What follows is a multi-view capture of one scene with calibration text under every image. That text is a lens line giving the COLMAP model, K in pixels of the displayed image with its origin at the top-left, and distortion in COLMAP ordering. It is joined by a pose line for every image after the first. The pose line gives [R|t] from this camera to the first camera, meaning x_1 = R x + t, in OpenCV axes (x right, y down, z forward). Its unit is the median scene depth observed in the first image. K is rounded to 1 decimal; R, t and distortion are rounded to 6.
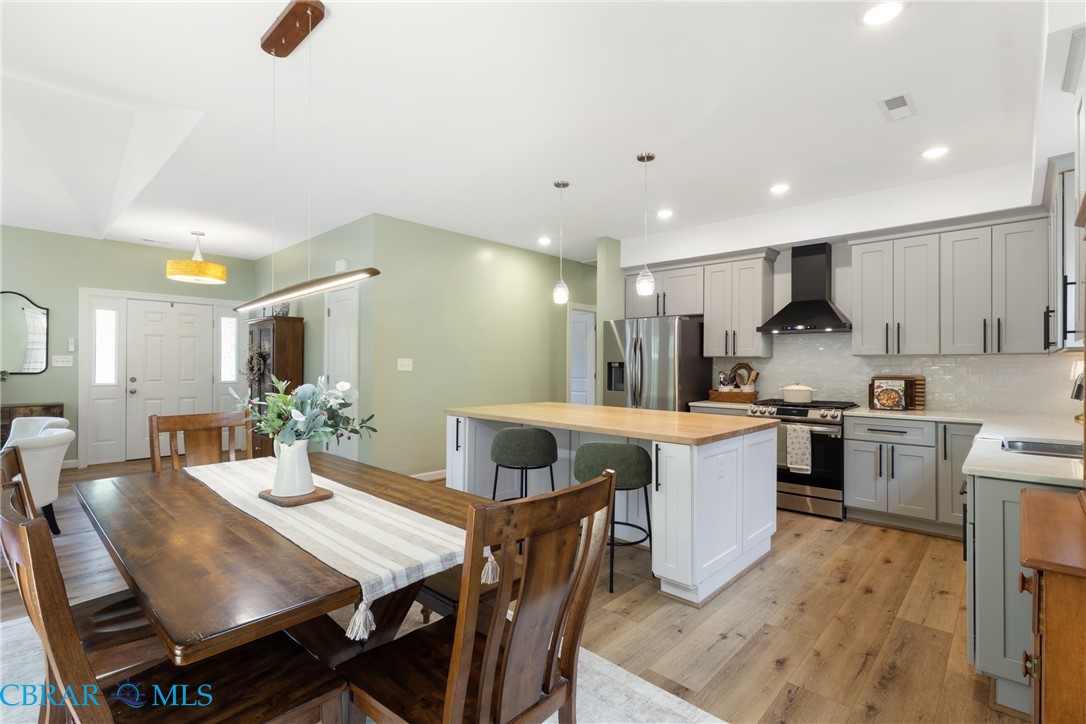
lens RADIAL K [[503.0, 0, 542.6], [0, 503.0, 362.6], [0, 0, 1]] dist [0.001501, 0.002171]
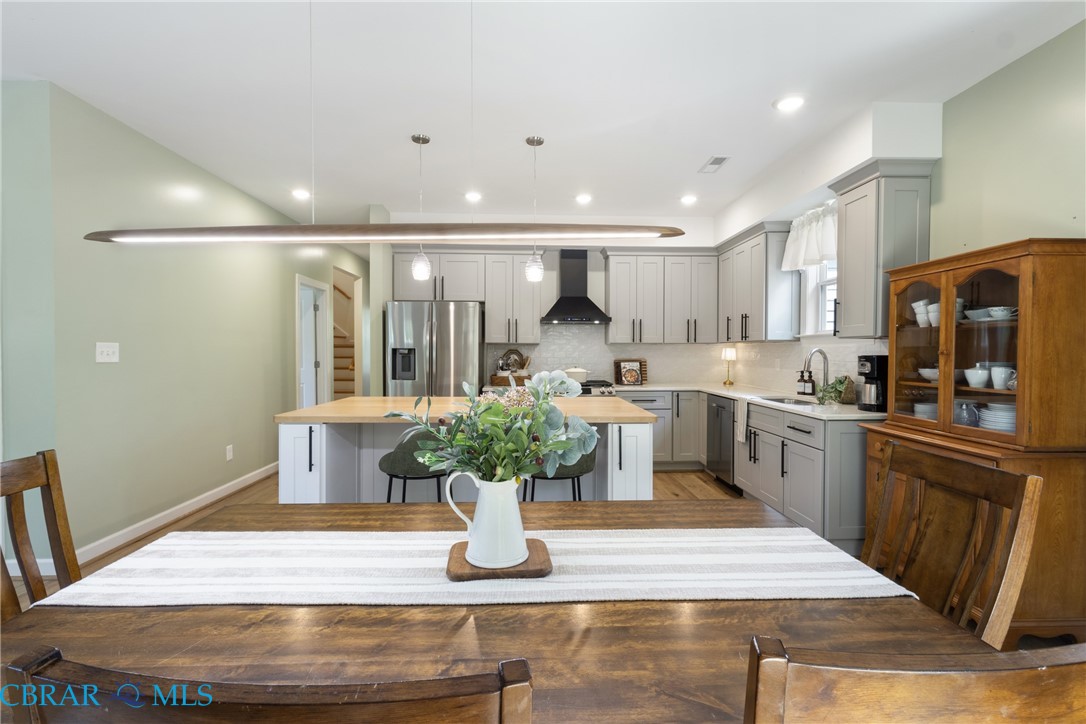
lens RADIAL K [[503.0, 0, 543.8], [0, 503.0, 362.1], [0, 0, 1]] dist [0.001501, 0.002171]
pose [[0.702398, -0.018937, 0.711532, -0.405072], [-0.001284, 0.999611, 0.027871, -0.001964], [-0.711783, -0.020490, 0.702101, 0.232616]]
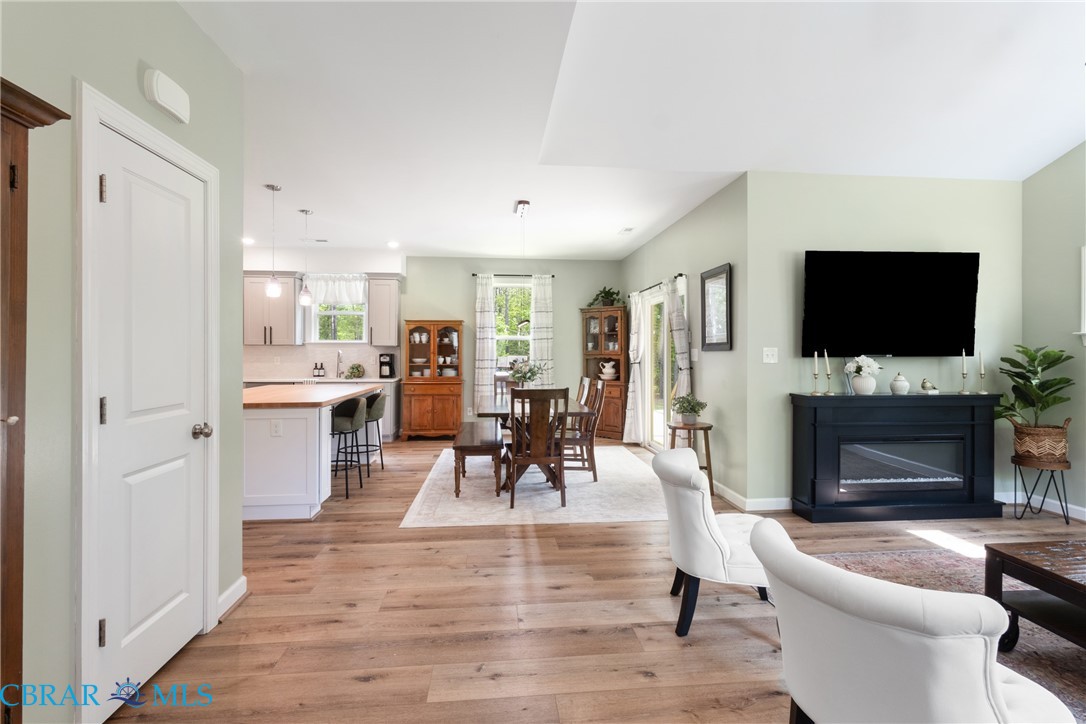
lens RADIAL K [[503.0, 0, 544.6], [0, 503.0, 353.1], [0, 0, 1]] dist [0.001501, 0.002171]
pose [[-0.752270, -0.010154, 0.658777, -1.061006], [-0.009361, 0.999945, 0.004723, -0.007093], [-0.658788, -0.002614, -0.752324, 1.342003]]
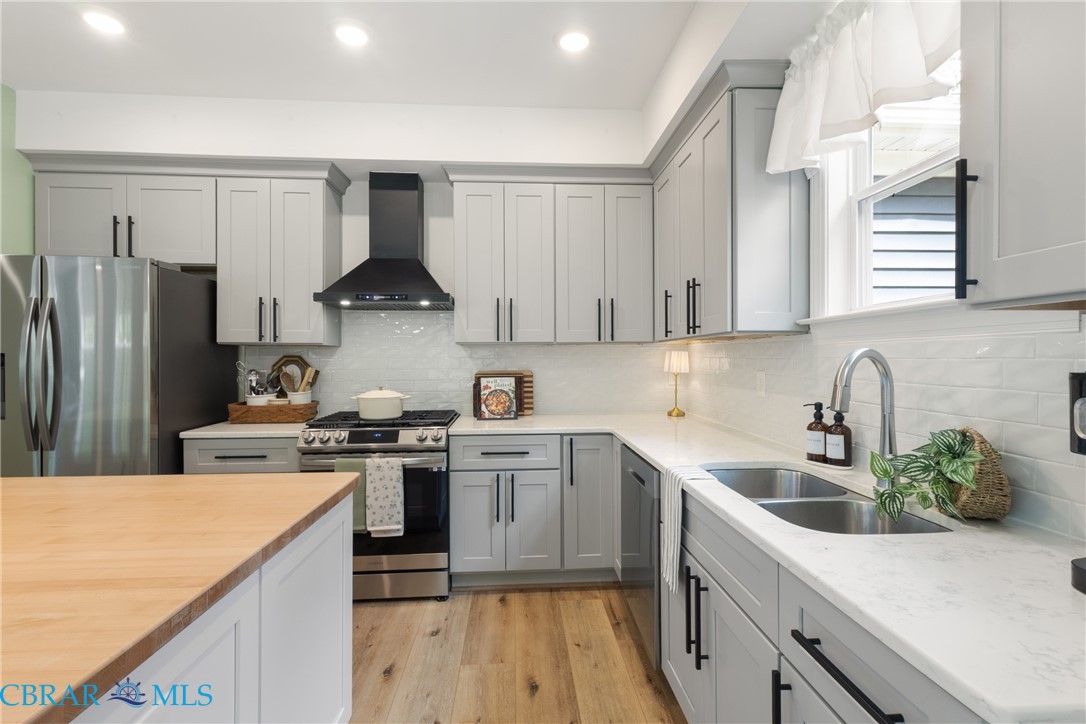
lens RADIAL K [[503.0, 0, 545.0], [0, 503.0, 361.0], [0, 0, 1]] dist [0.001501, 0.002171]
pose [[0.685785, -0.010010, 0.727735, 0.202830], [0.002014, 0.999928, 0.011856, 0.002360], [-0.727801, -0.006665, 0.685756, 0.445785]]
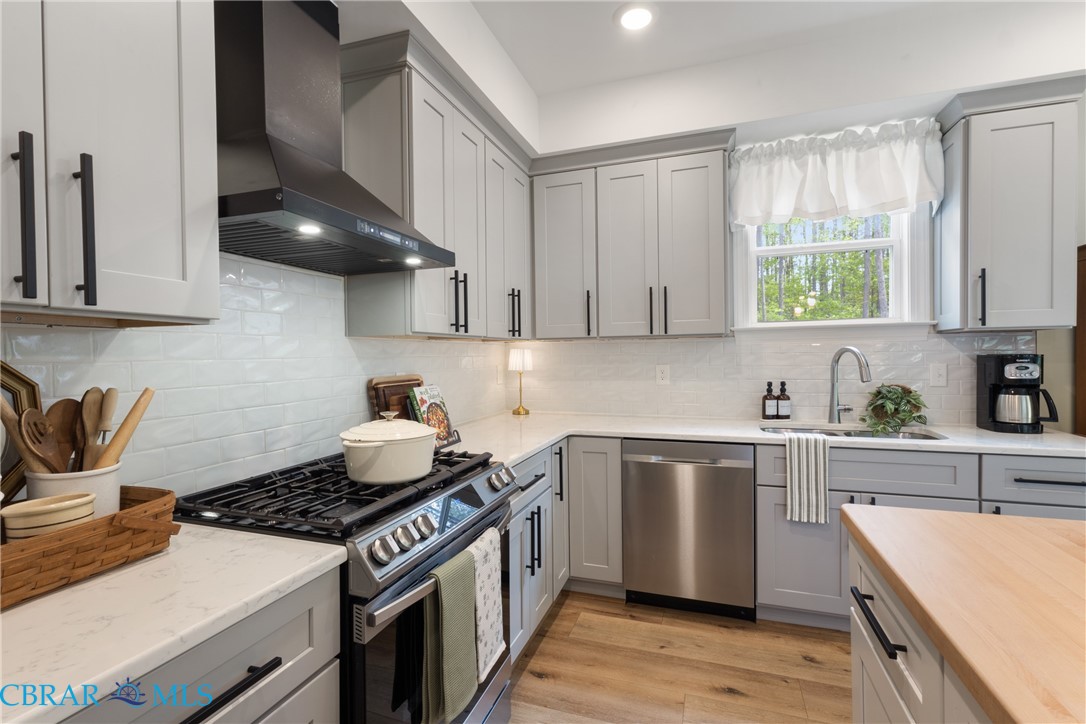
lens RADIAL K [[503.0, 0, 543.9], [0, 503.0, 360.5], [0, 0, 1]] dist [0.001501, 0.002171]
pose [[-0.409633, -0.010660, 0.912188, 0.189044], [0.005369, 0.999886, 0.014096, 0.004033], [-0.912235, 0.010672, -0.409529, 1.087318]]
